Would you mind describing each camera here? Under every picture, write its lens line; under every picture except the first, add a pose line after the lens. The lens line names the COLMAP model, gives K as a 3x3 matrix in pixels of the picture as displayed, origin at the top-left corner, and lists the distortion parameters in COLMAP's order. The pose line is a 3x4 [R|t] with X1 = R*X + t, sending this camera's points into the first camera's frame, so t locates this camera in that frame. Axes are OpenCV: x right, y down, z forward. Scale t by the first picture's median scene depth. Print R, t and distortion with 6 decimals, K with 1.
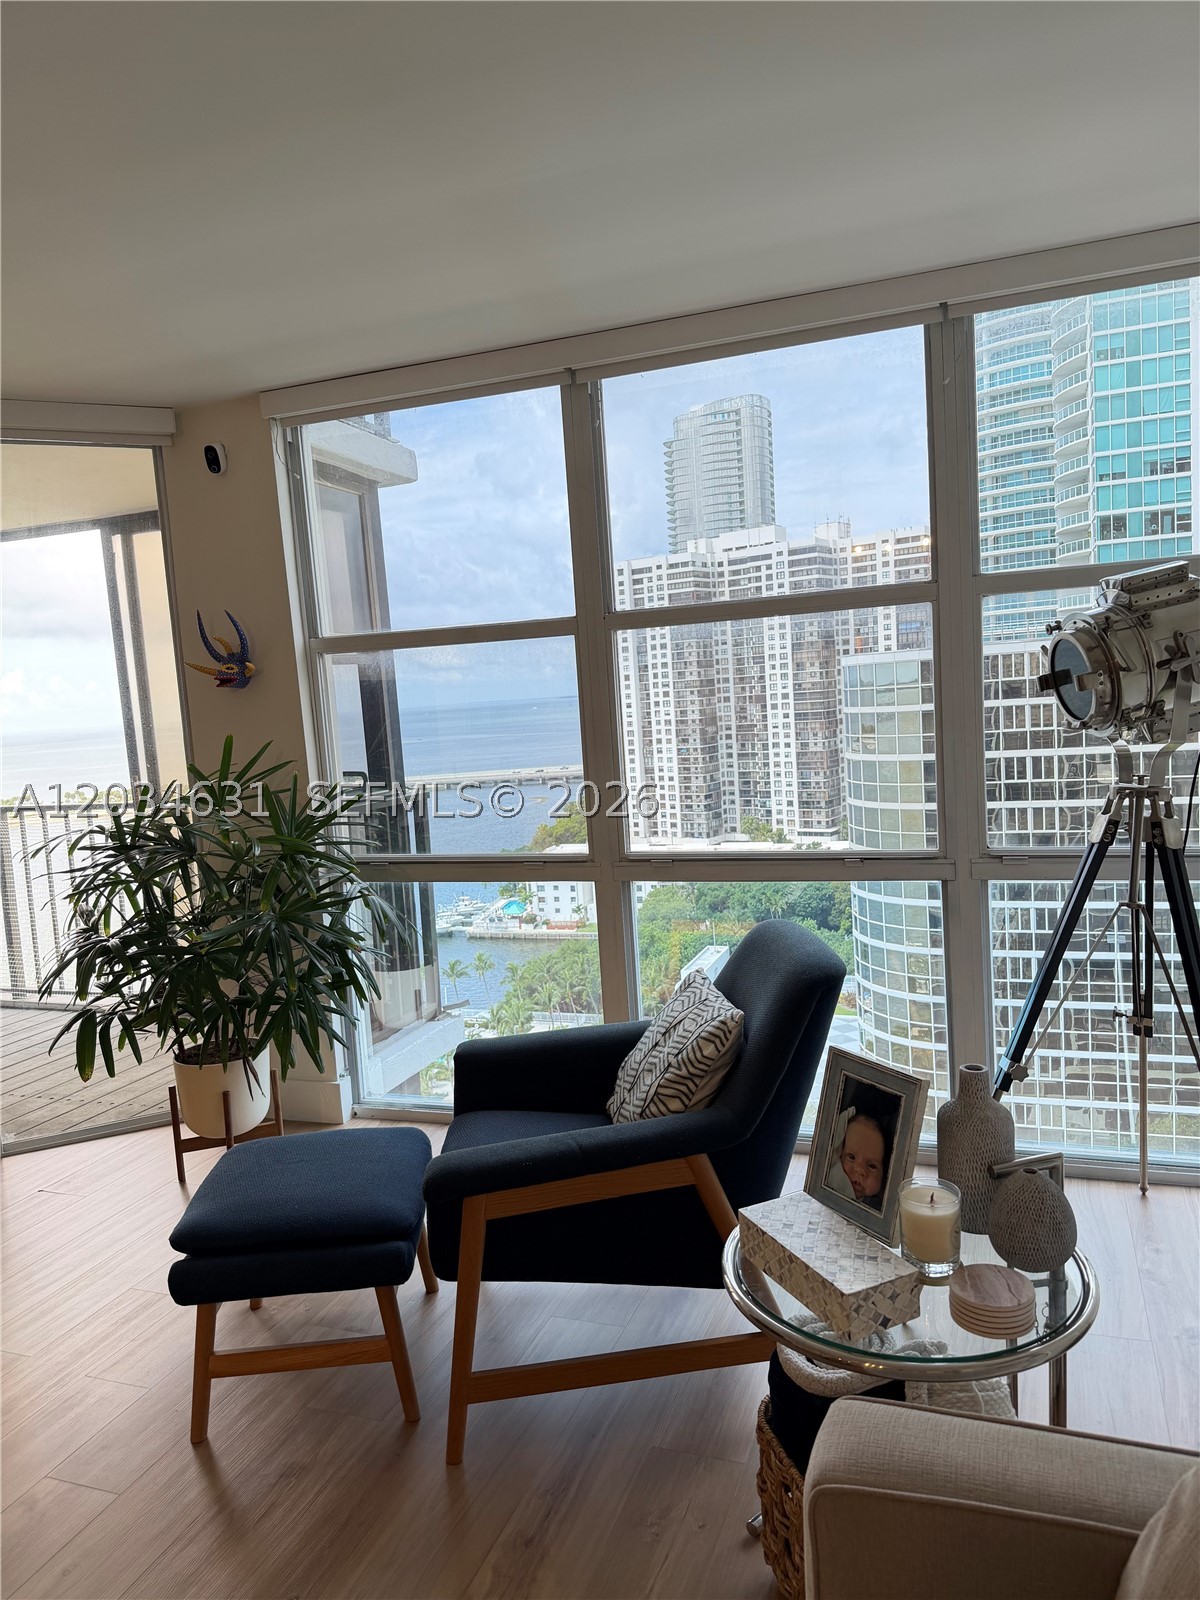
lens RADIAL K [[1134.9, 0, 595.9], [0, 1134.9, 830.0], [0, 0, 1]] dist [0.081589, -0.112760]
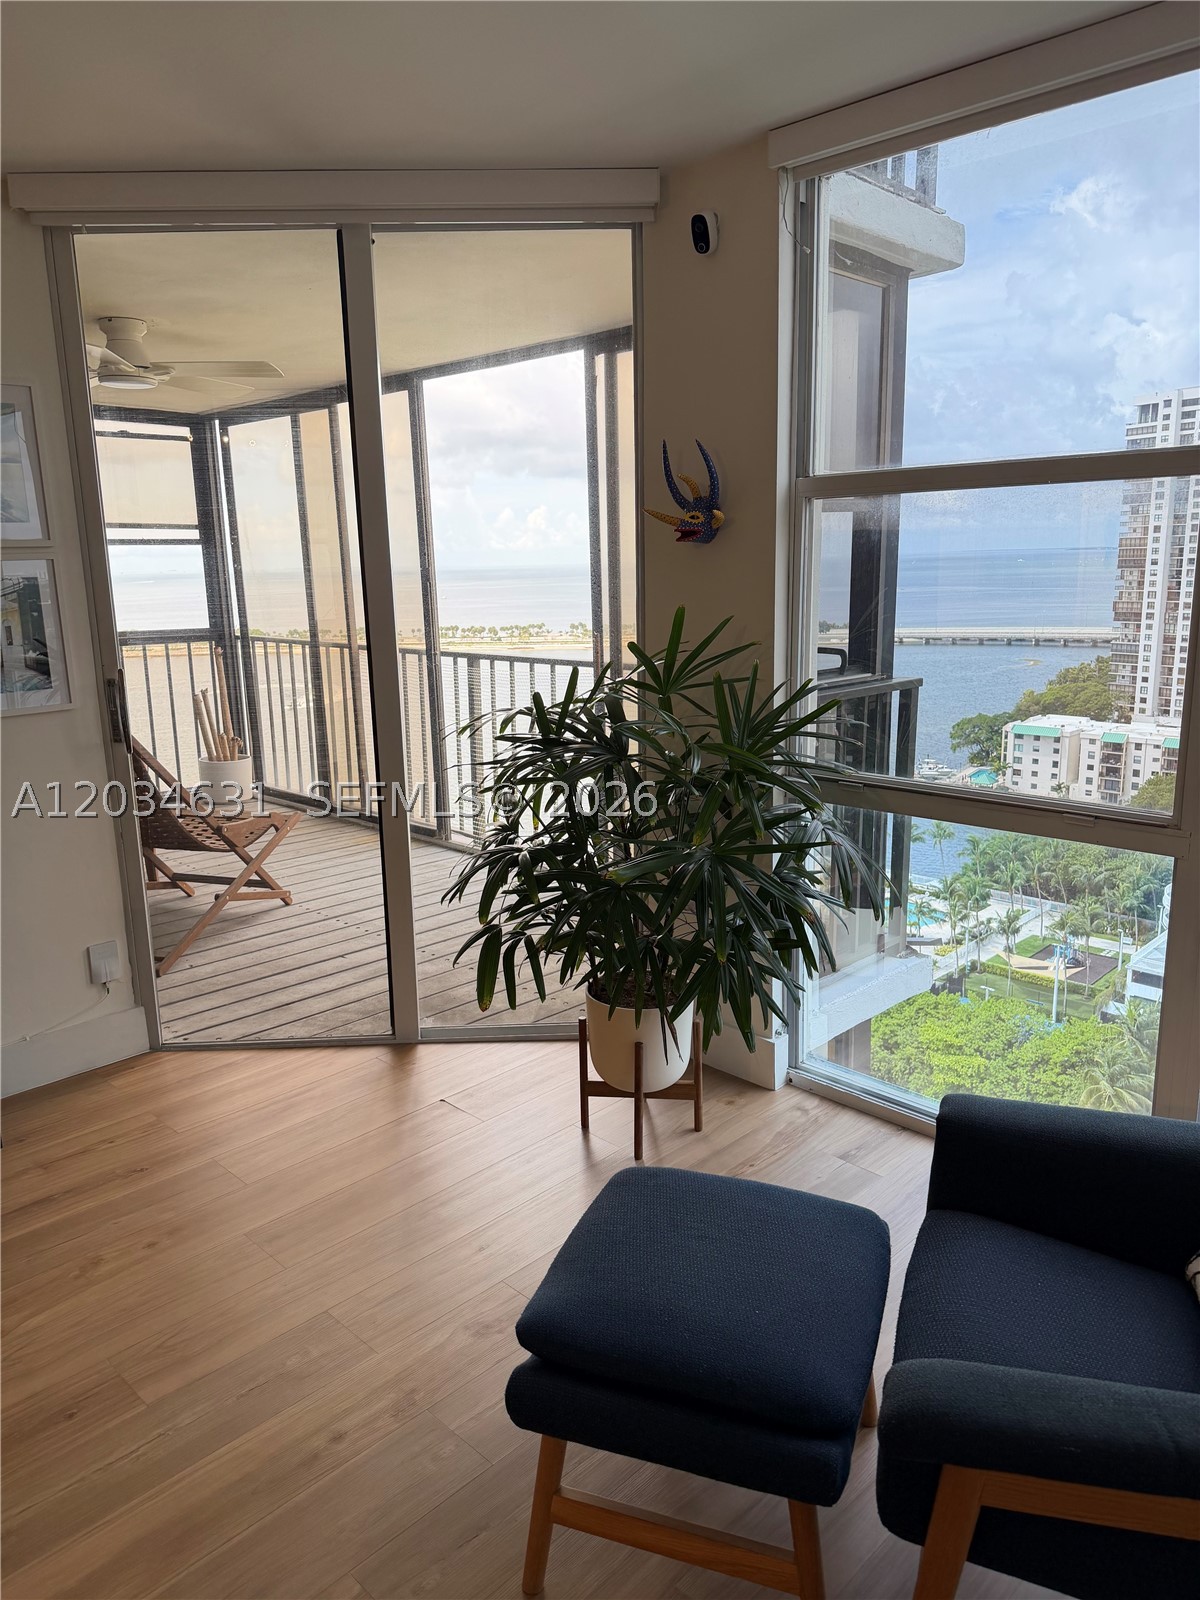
lens RADIAL K [[1134.9, 0, 597.9], [0, 1134.9, 818.0], [0, 0, 1]] dist [0.081589, -0.112760]
pose [[0.916095, 0.131159, -0.378902, -0.055897], [-0.084365, 0.986883, 0.137641, -0.039667], [0.391984, -0.094126, 0.915144, 0.237767]]
